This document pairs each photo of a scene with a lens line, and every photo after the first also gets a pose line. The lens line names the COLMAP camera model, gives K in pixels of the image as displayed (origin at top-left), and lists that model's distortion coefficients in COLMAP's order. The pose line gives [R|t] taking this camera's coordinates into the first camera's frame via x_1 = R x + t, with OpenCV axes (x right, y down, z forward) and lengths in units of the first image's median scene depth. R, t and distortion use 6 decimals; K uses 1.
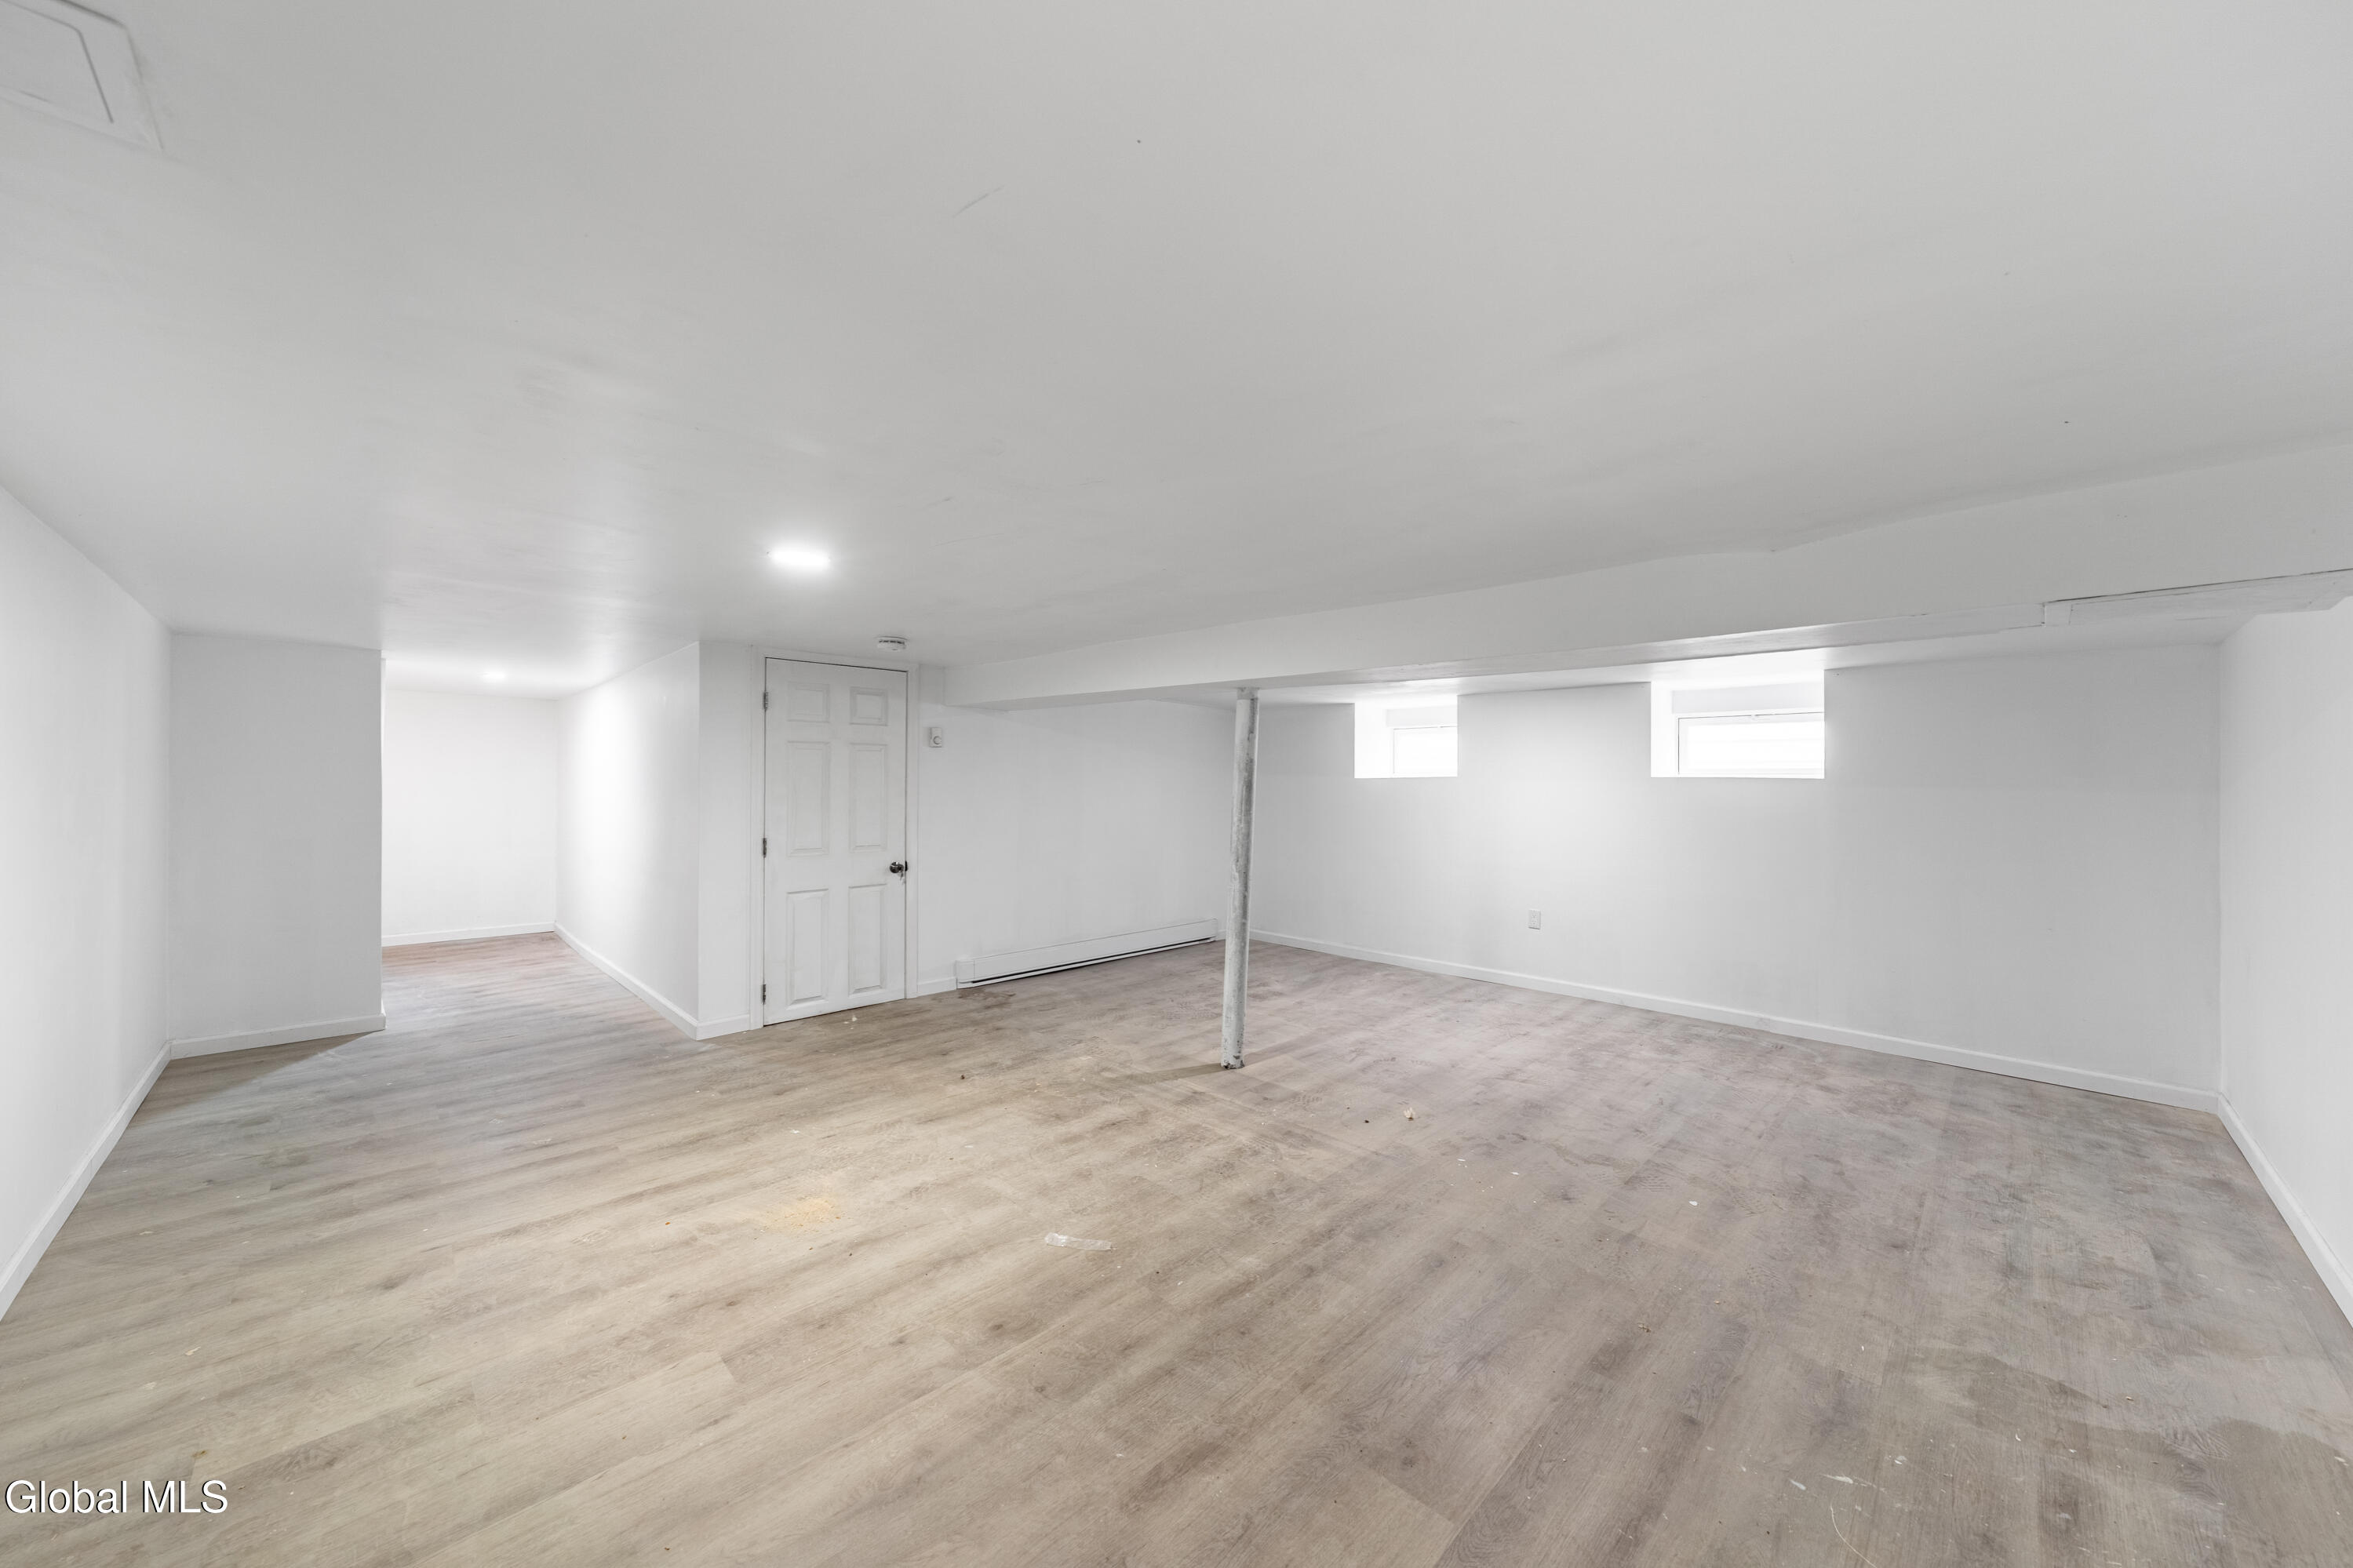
lens RADIAL K [[825.4, 0, 1182.6], [0, 825.4, 779.9], [0, 0, 1]] dist [-0.000767, -0.000122]
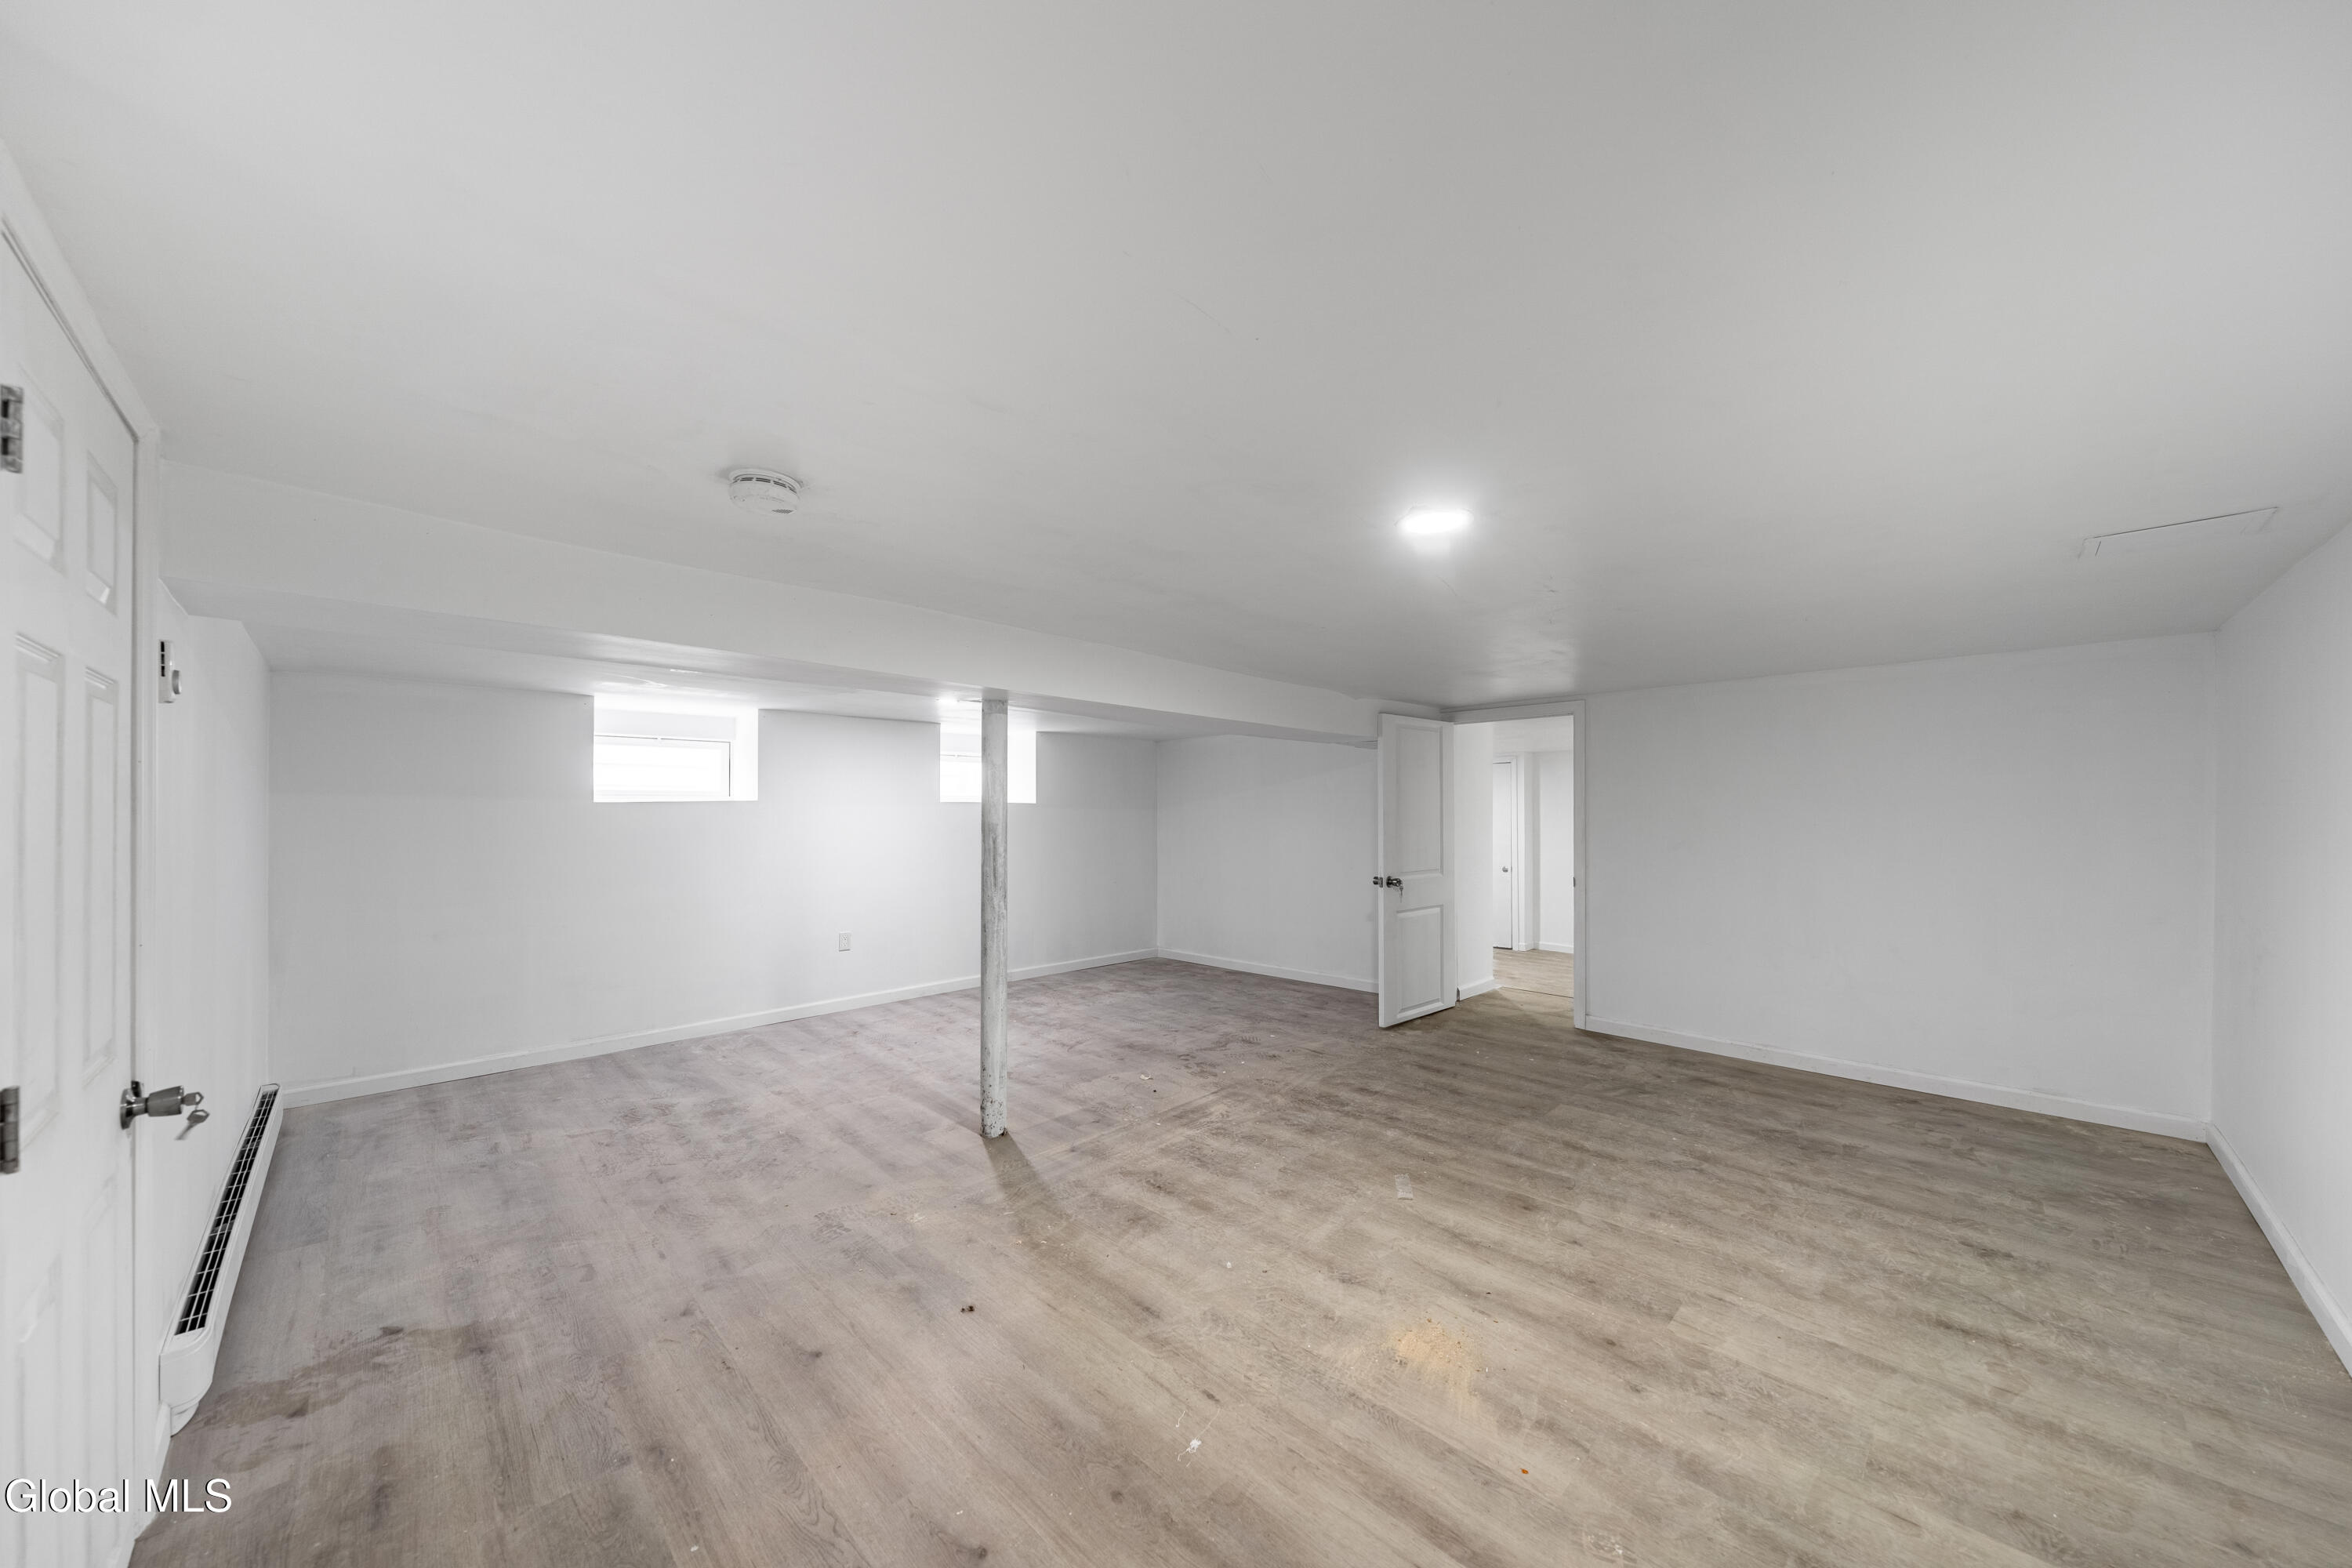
lens RADIAL K [[825.1, 0, 1182.3], [0, 825.1, 799.9], [0, 0, 1]] dist [-0.000767, -0.000122]
pose [[0.002935, 0.003966, 0.999988, -1.157453], [-0.000490, 0.999992, -0.003965, -0.002554], [-0.999996, -0.000479, 0.002937, 1.140852]]
